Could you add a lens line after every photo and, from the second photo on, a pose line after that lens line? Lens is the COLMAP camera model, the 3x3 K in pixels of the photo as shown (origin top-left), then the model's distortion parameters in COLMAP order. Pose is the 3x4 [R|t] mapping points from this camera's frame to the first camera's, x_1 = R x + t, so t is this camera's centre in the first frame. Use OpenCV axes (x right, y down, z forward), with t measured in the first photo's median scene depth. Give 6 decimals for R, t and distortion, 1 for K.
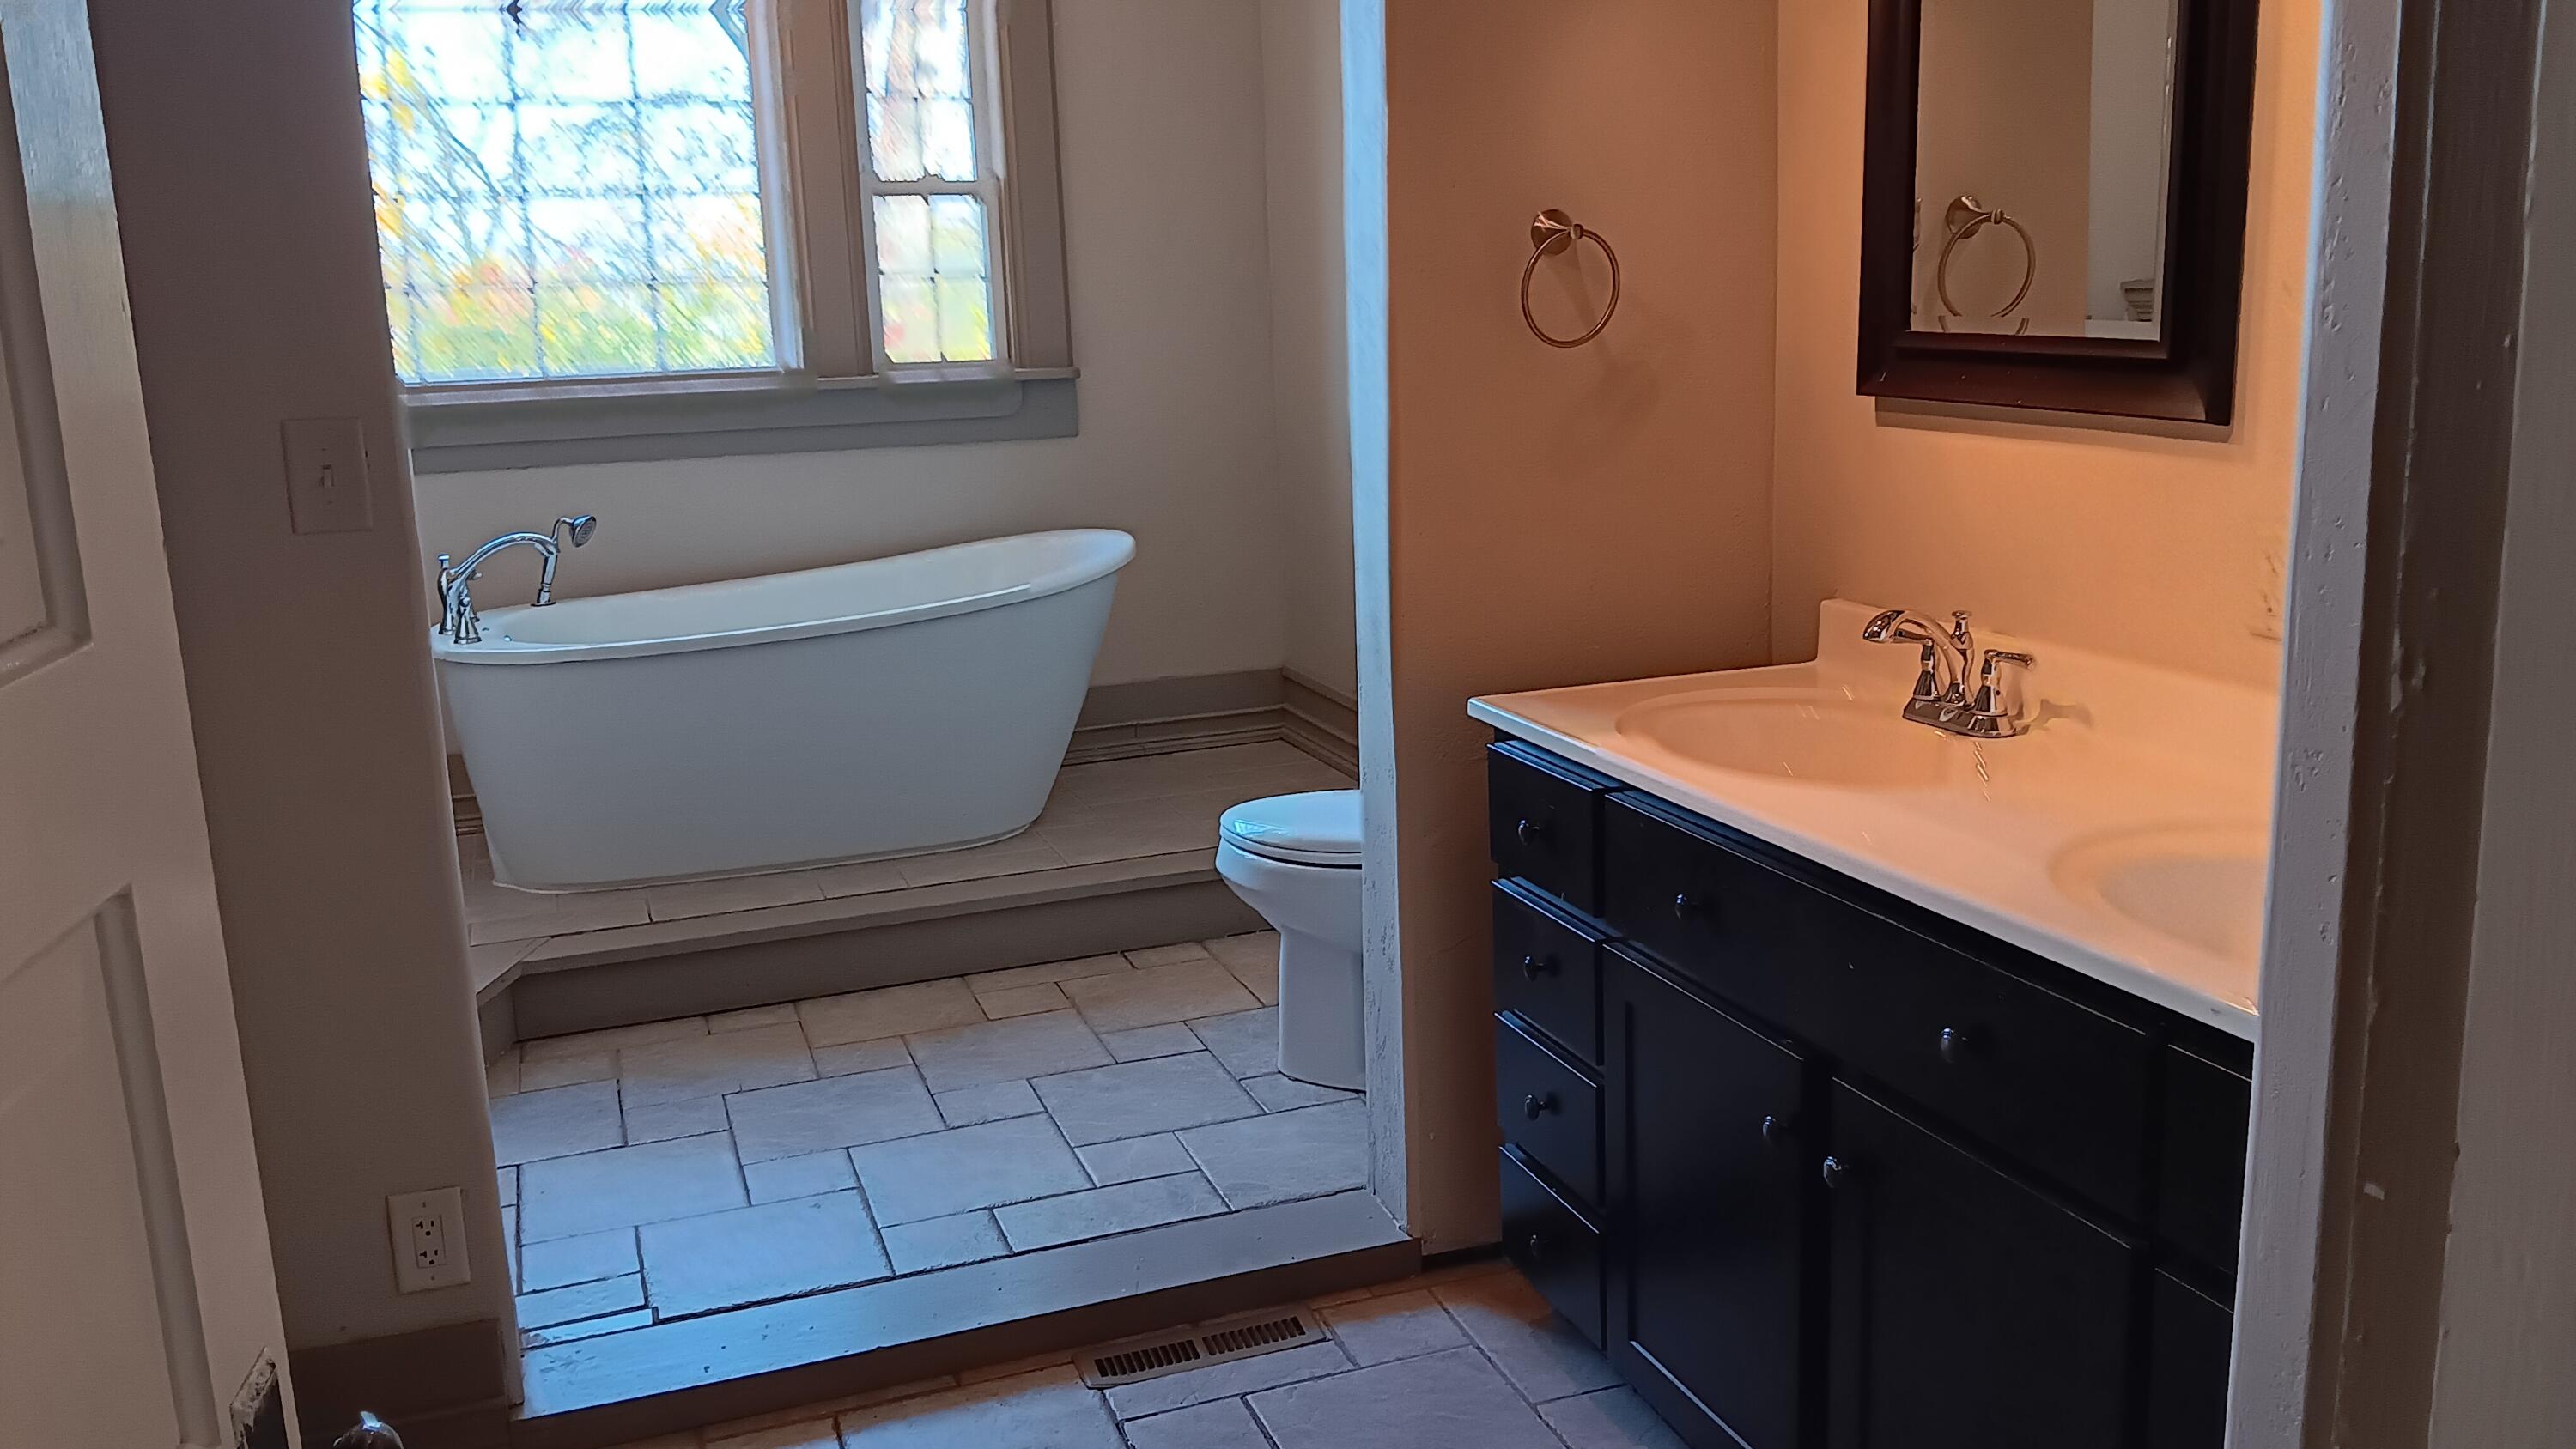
lens RADIAL K [[2115.8, 0, 1288.0], [0, 2115.8, 724.5], [0, 0, 1]] dist [0.001350, 0.000274]
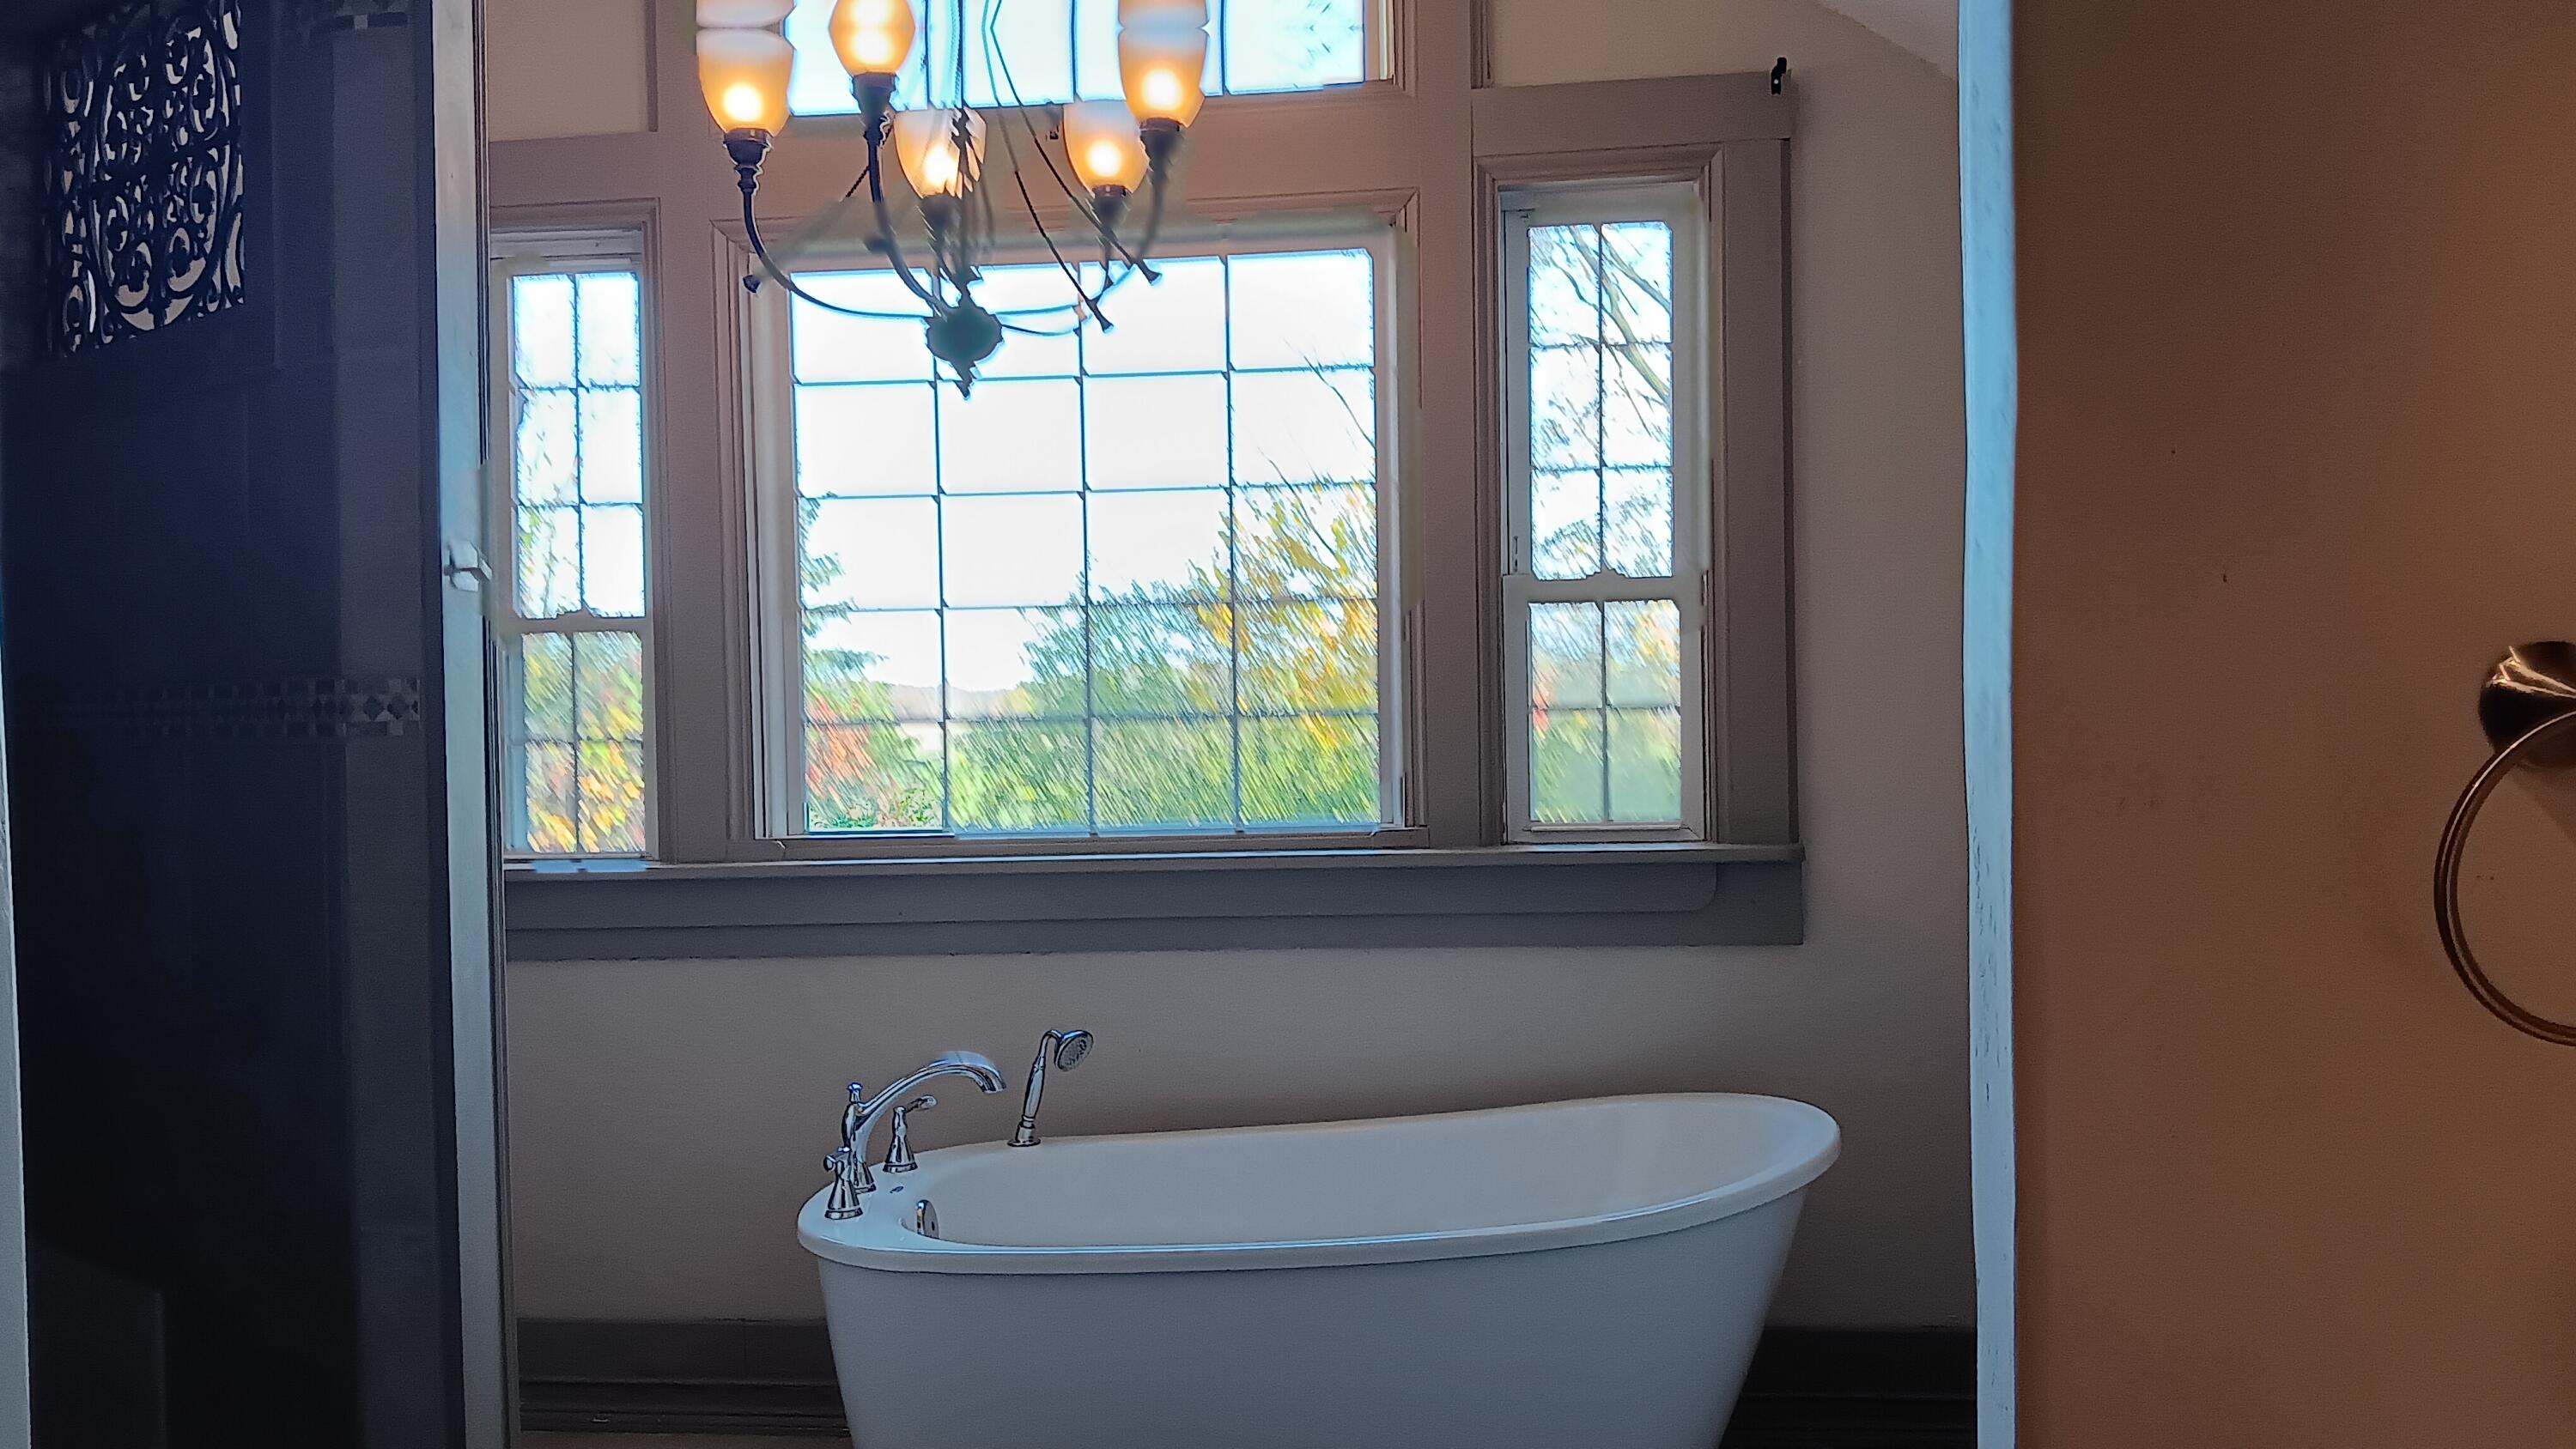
lens RADIAL K [[2161.2, 0, 1288.0], [0, 2161.2, 724.5], [0, 0, 1]] dist [0.253353, -0.000028]
pose [[0.900578, 0.016403, -0.434384, 0.056180], [-0.095492, 0.982343, -0.160883, -0.080713], [0.424075, 0.186368, 0.886243, 0.314009]]
